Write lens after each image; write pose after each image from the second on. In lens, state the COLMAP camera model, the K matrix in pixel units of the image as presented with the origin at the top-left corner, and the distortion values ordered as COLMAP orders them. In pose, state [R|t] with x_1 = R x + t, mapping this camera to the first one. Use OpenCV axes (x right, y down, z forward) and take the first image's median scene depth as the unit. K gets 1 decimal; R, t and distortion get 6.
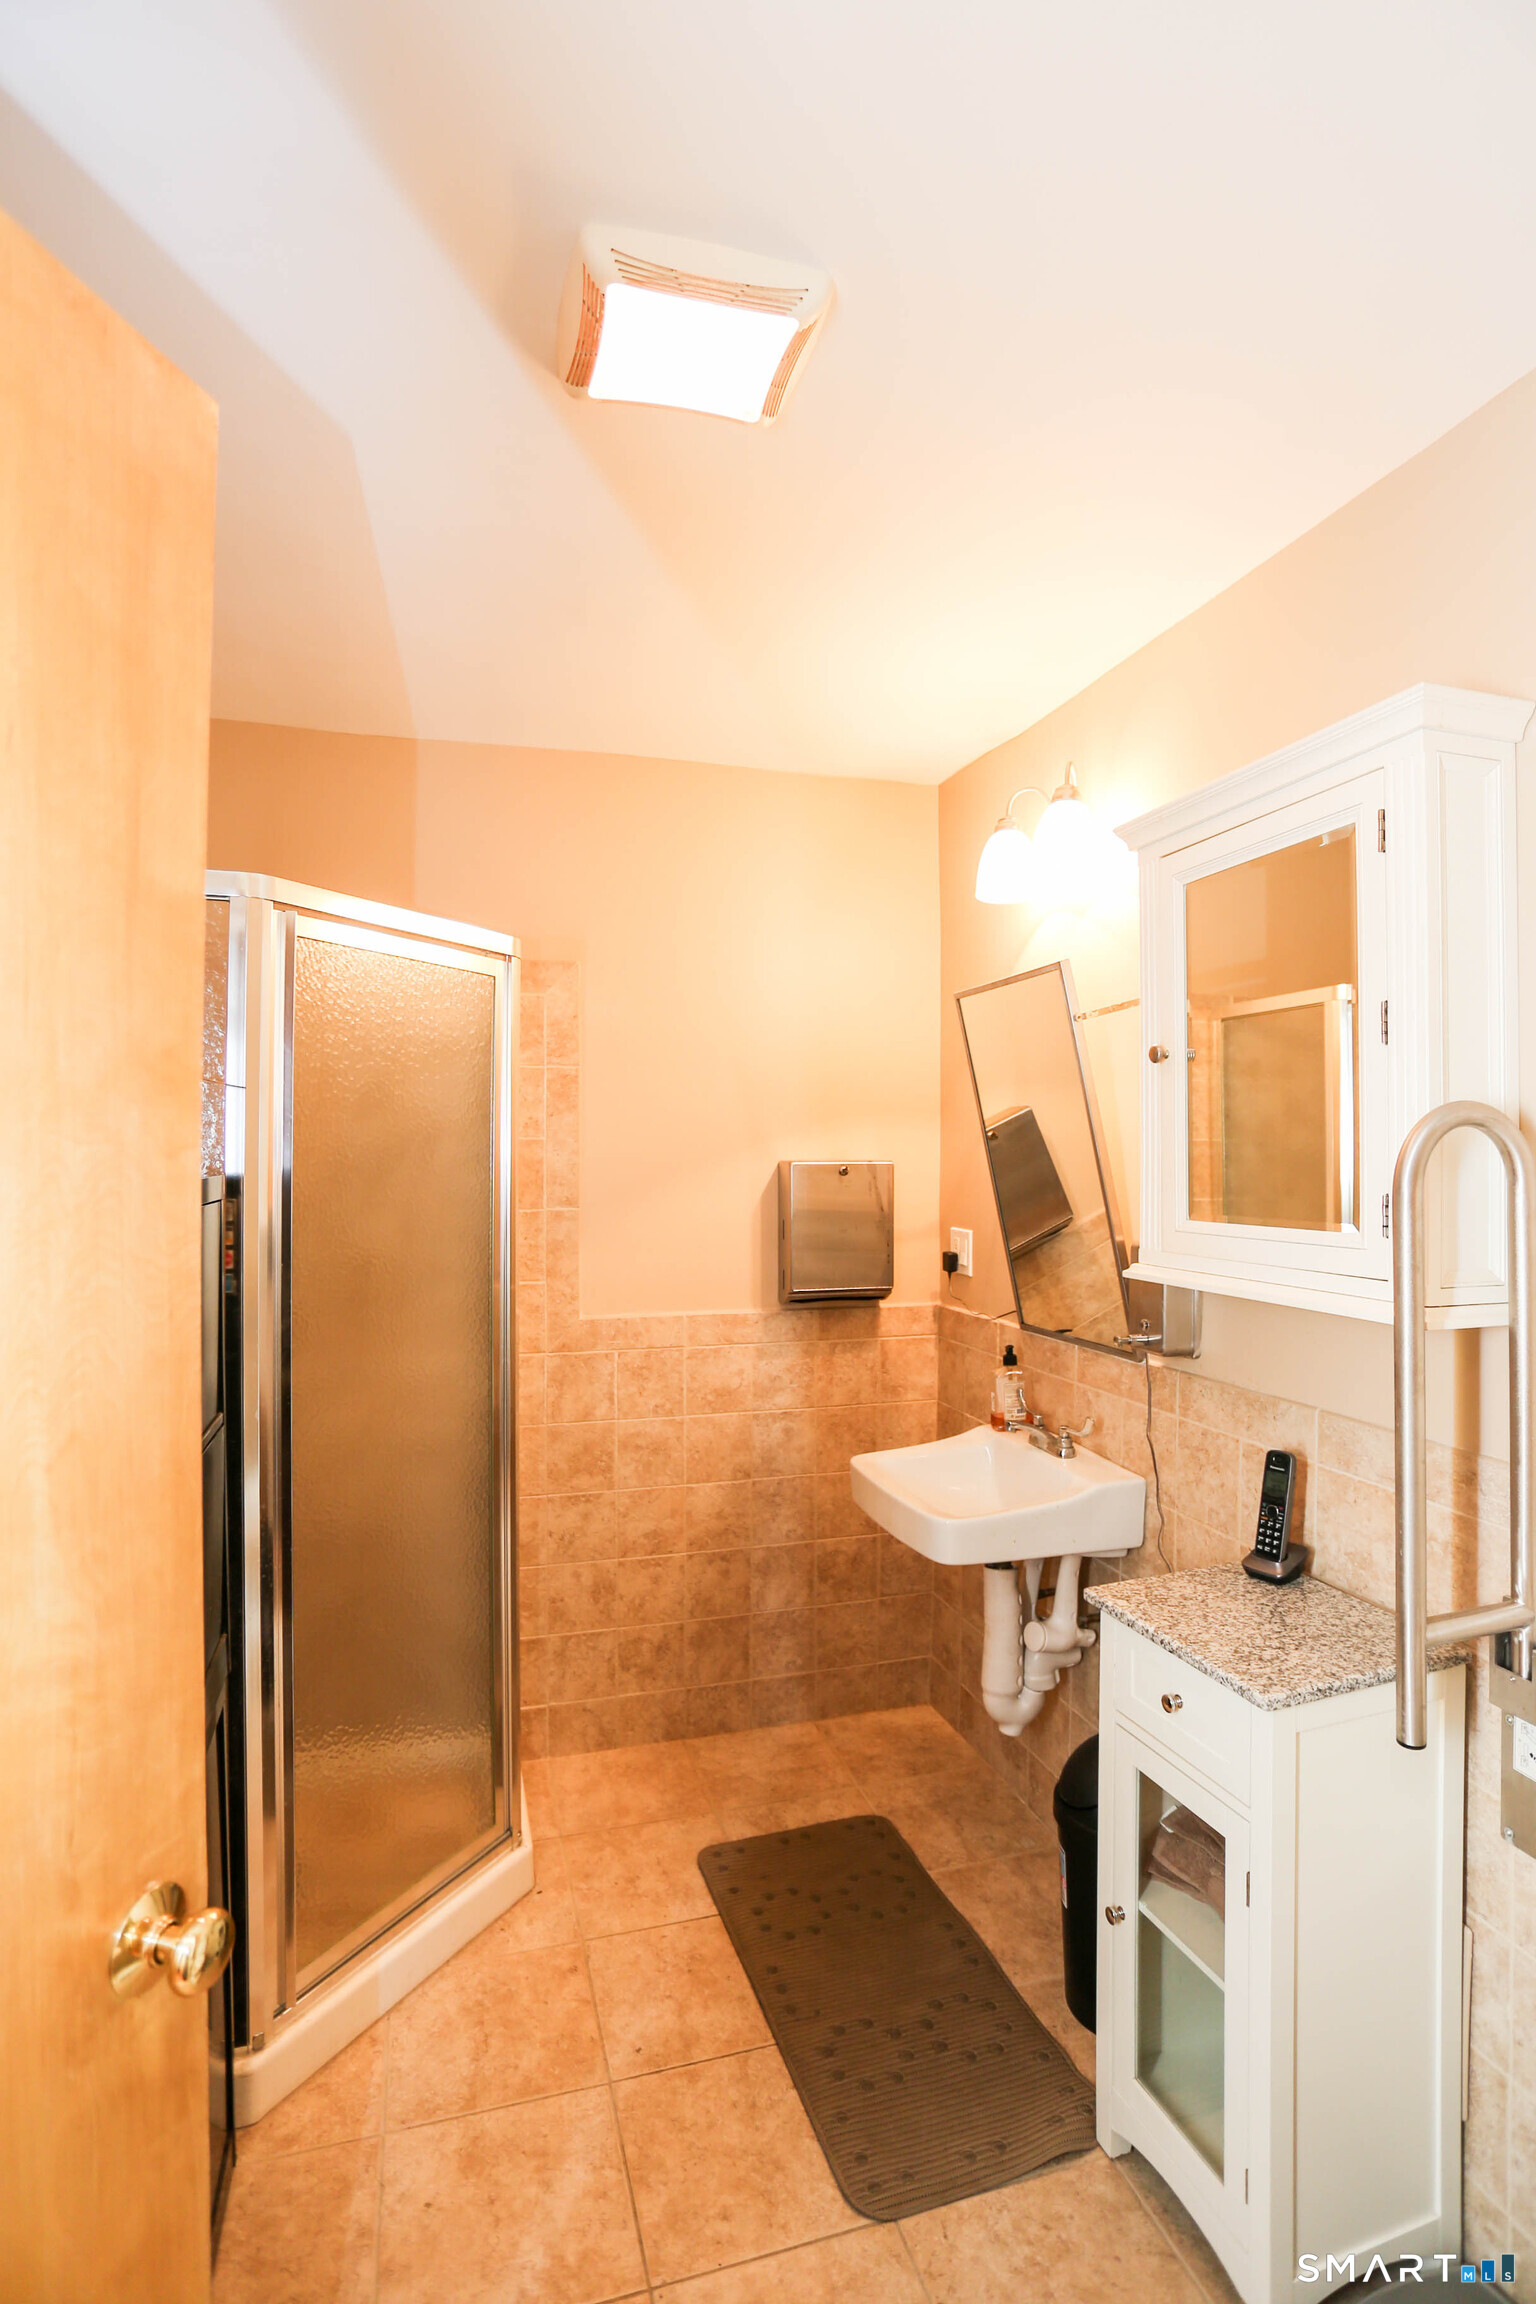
lens RADIAL K [[1184.7, 0, 768.0], [0, 1184.7, 1152.0], [0, 0, 1]] dist [-0.064013, 0.034728]
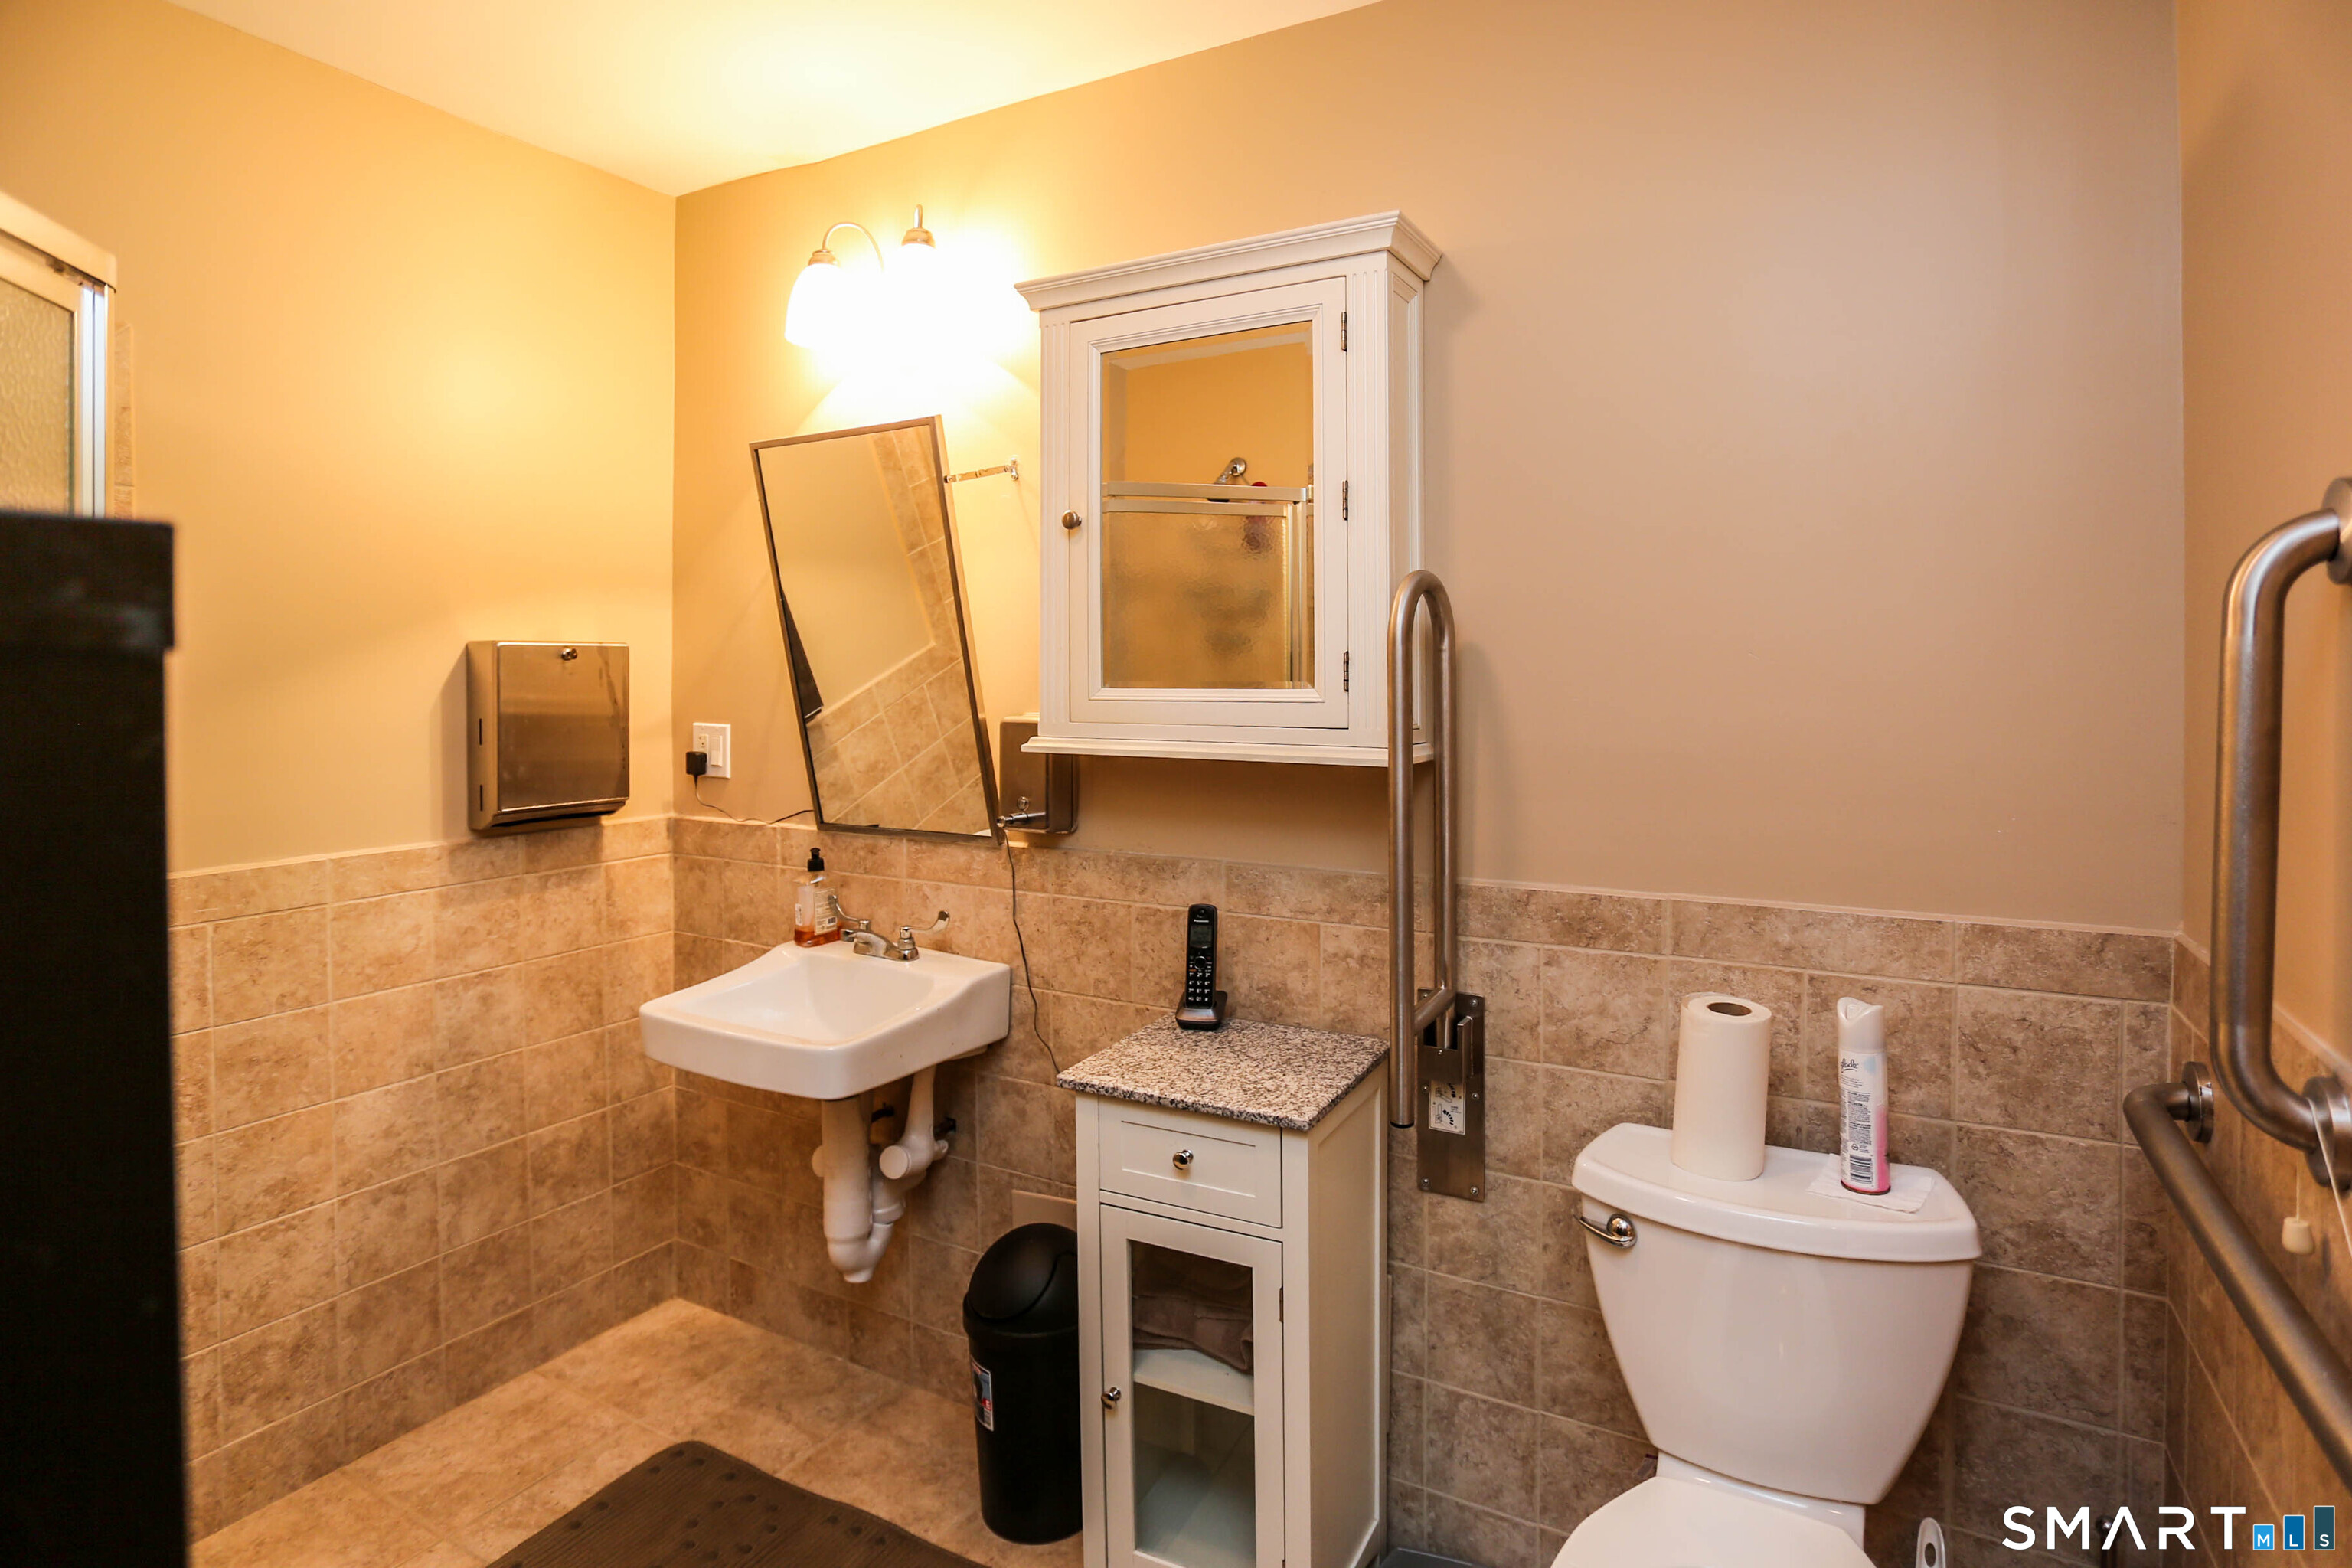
lens RADIAL K [[1198.0, 0, 1370.8], [0, 1198.0, 653.8], [0, 0, 1]] dist [-0.059120, 0.018355]
pose [[0.692481, -0.000654, 0.721436, -0.135688], [0.000376, 1.000000, 0.000546, 0.016757], [-0.721436, -0.000107, 0.692481, 0.082985]]
